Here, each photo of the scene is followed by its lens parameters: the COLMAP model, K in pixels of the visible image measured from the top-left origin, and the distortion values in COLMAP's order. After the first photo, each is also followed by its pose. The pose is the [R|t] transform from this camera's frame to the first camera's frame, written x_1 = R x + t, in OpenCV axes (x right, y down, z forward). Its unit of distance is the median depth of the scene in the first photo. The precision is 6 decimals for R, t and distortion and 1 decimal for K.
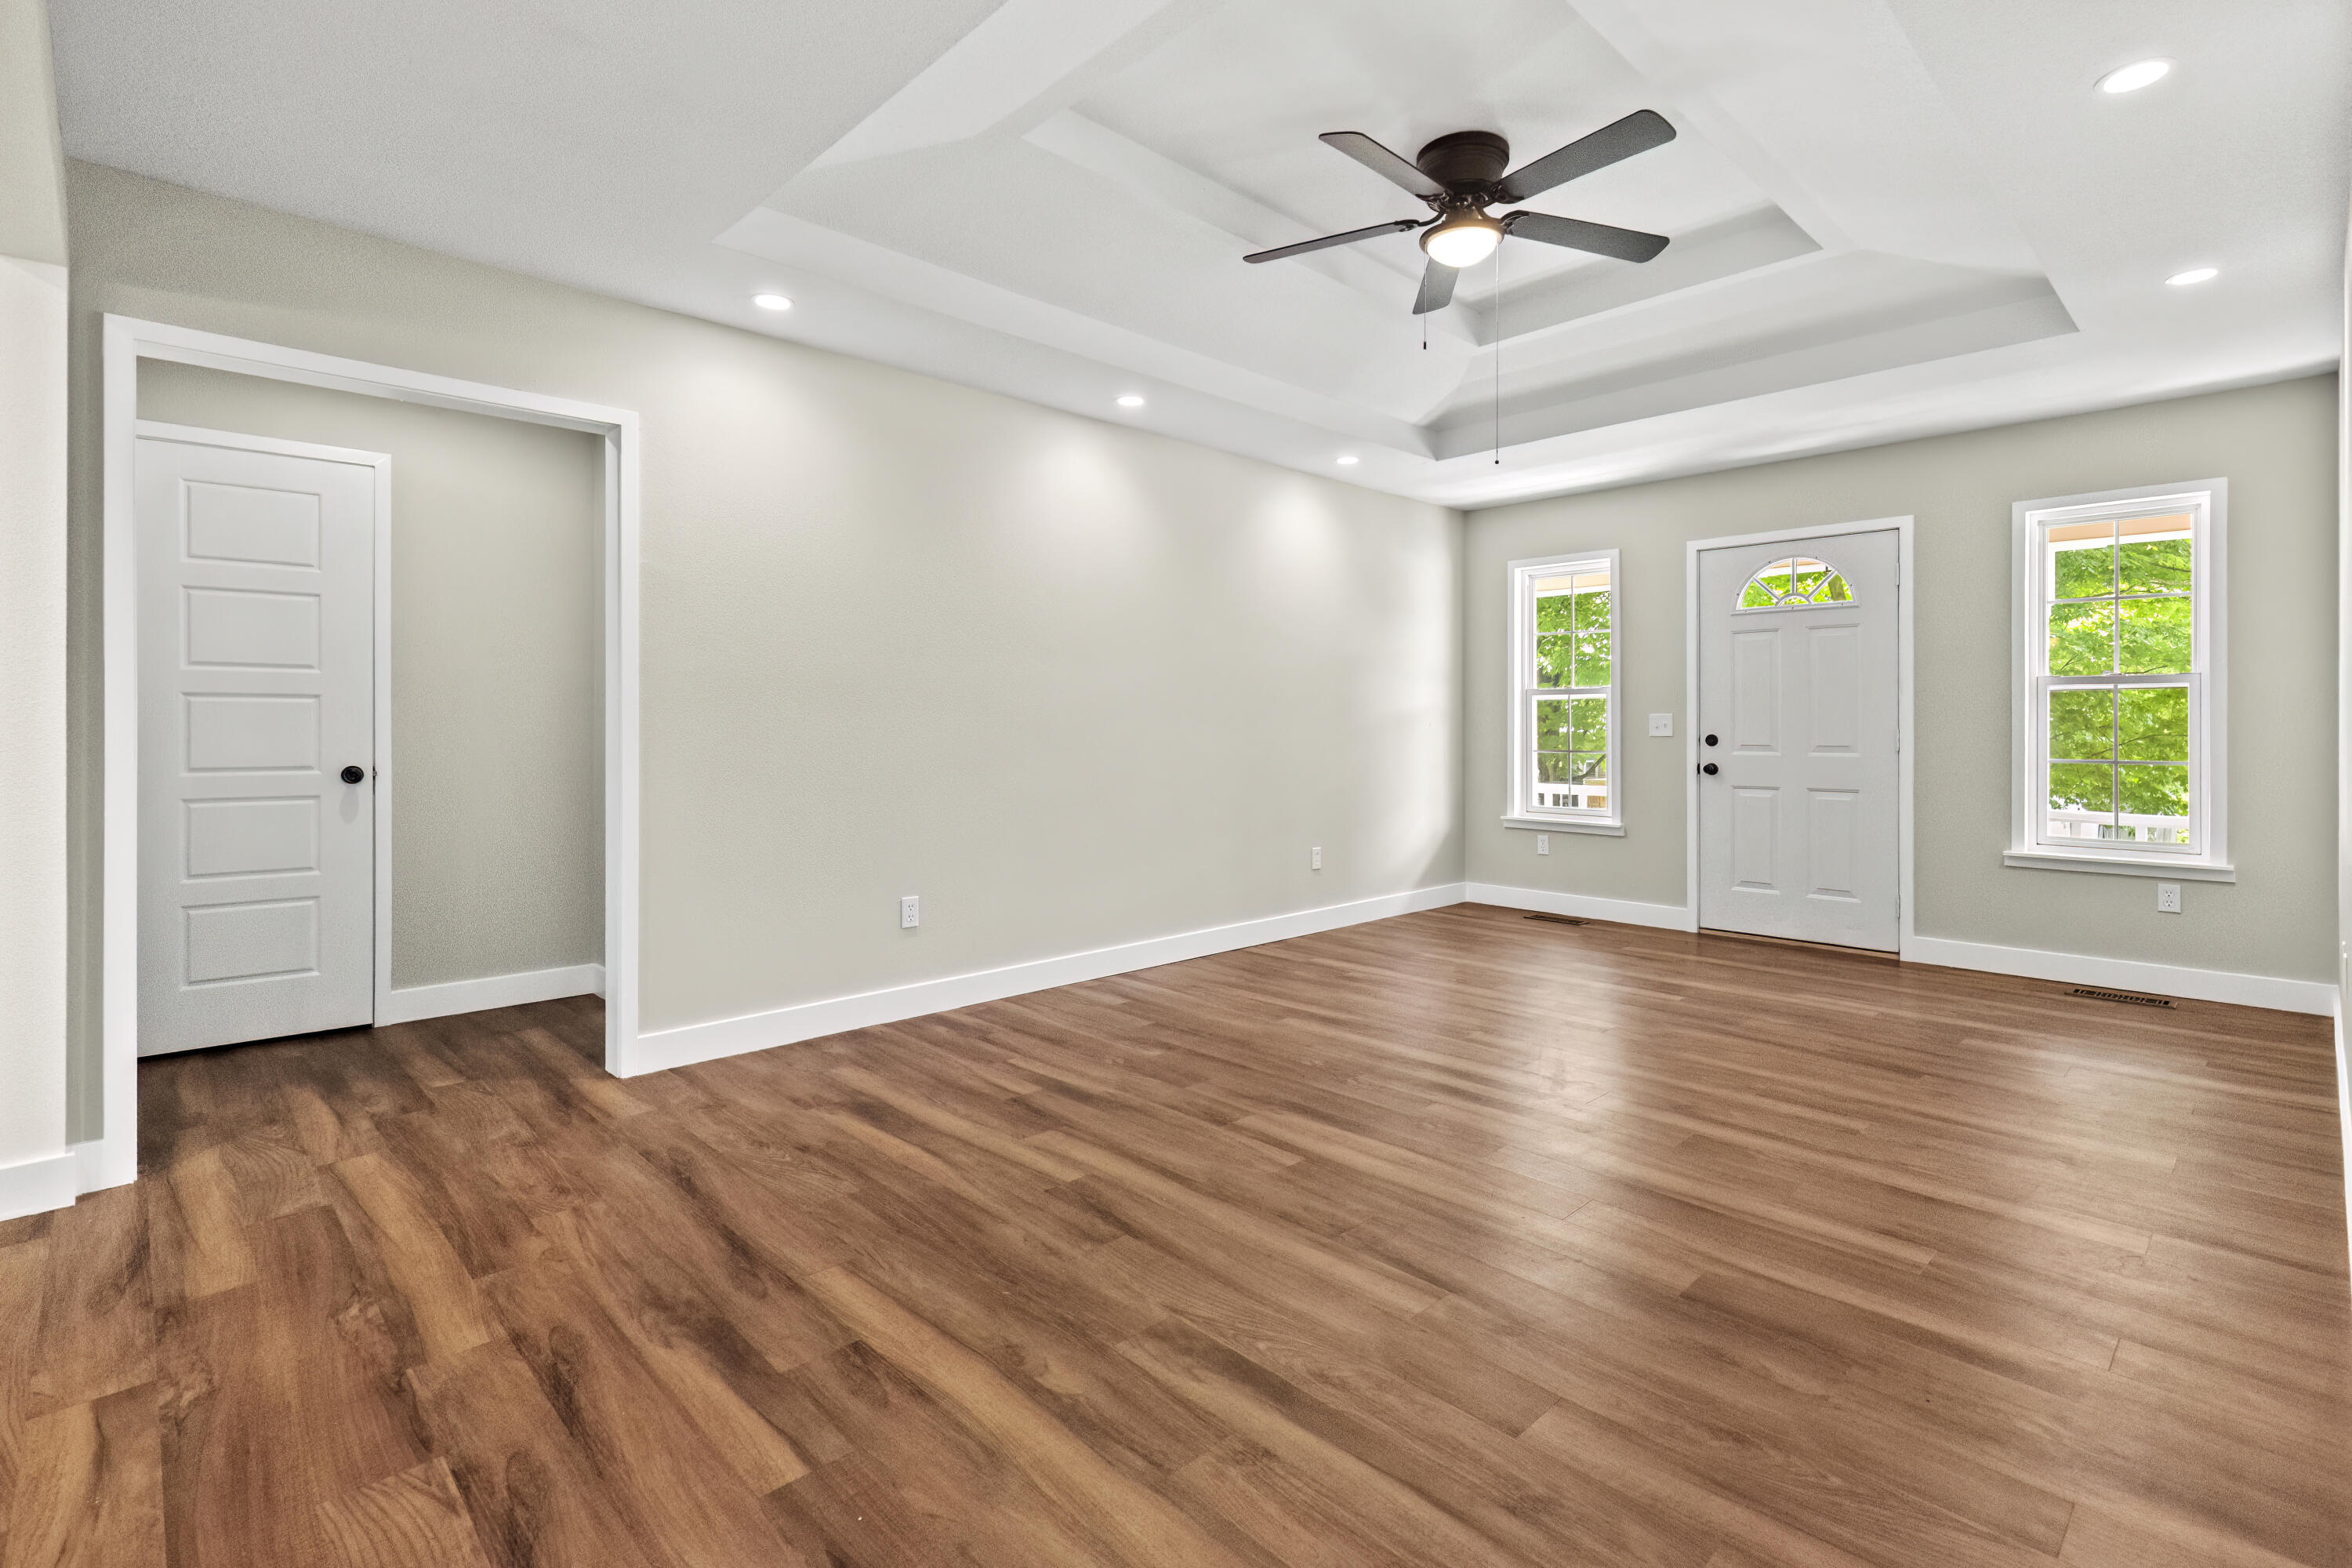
lens RADIAL K [[1096.2, 0, 1186.3], [0, 1096.2, 725.8], [0, 0, 1]] dist [-0.001244, -0.000138]
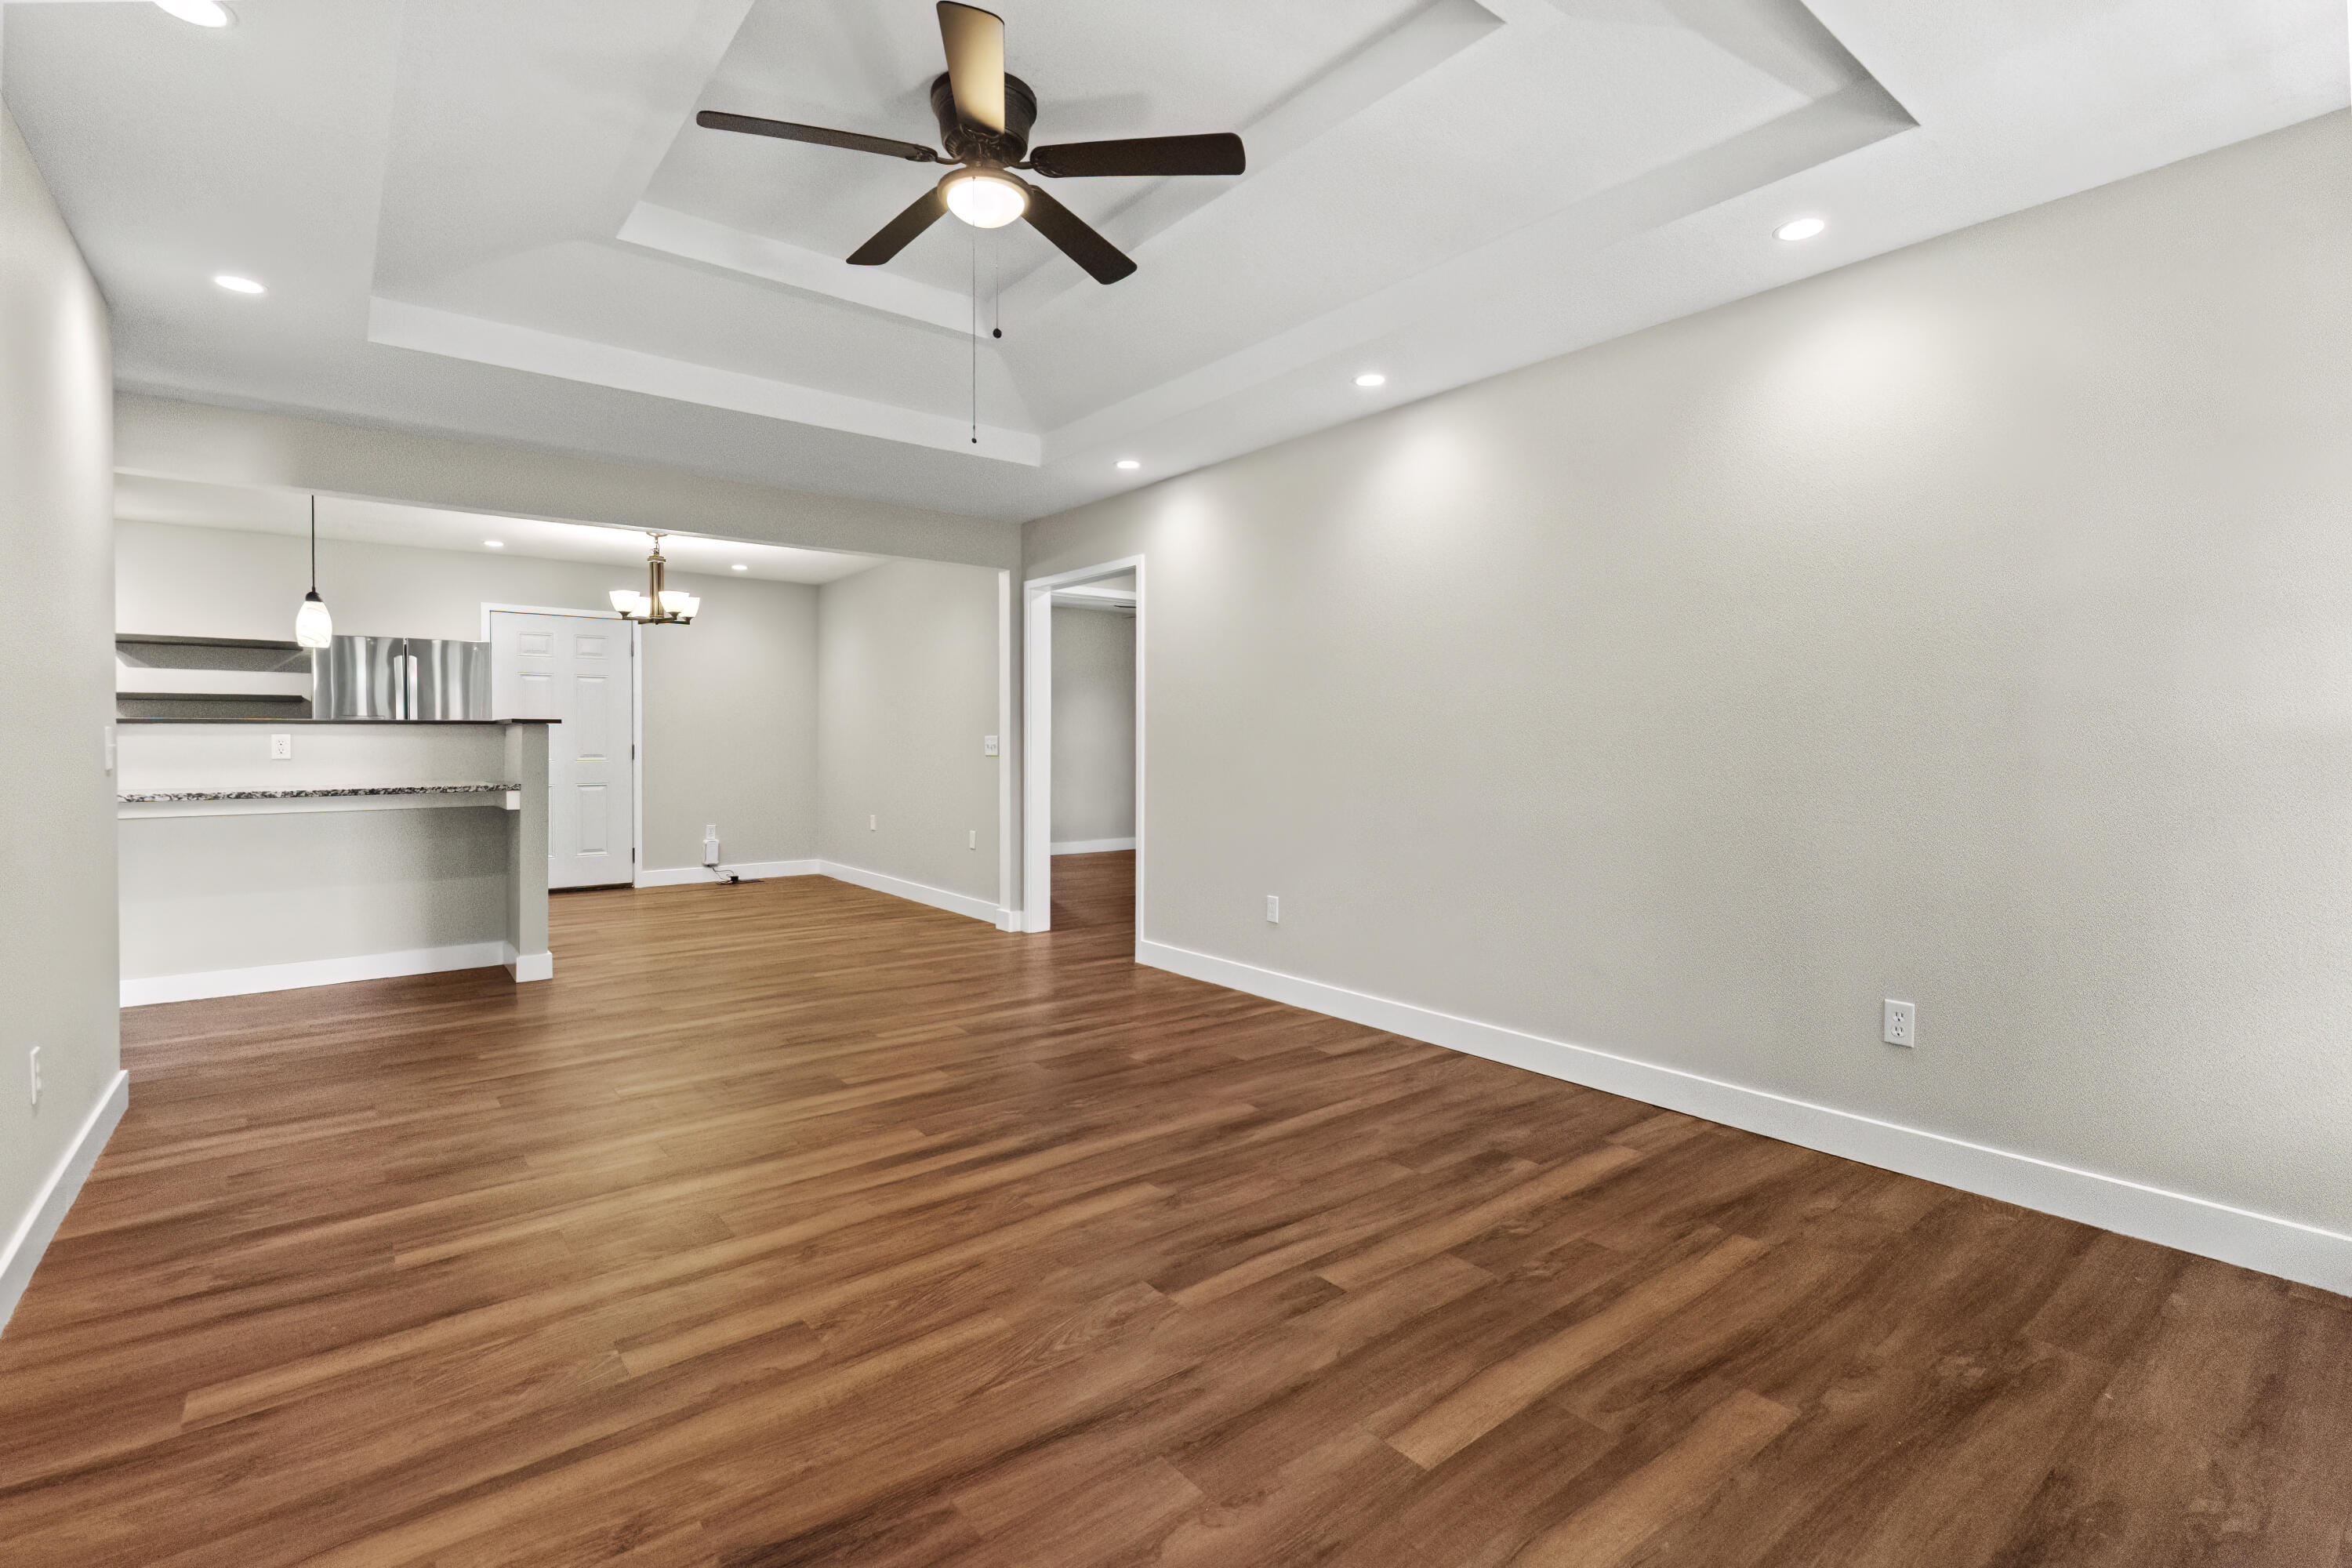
lens RADIAL K [[1096.2, 0, 1186.3], [0, 1096.2, 725.8], [0, 0, 1]] dist [-0.001244, -0.000138]
pose [[-0.099309, -0.012911, -0.994973, 1.266281], [-0.002773, 0.999916, -0.012699, -0.012403], [0.995053, 0.001498, -0.099336, 1.419846]]
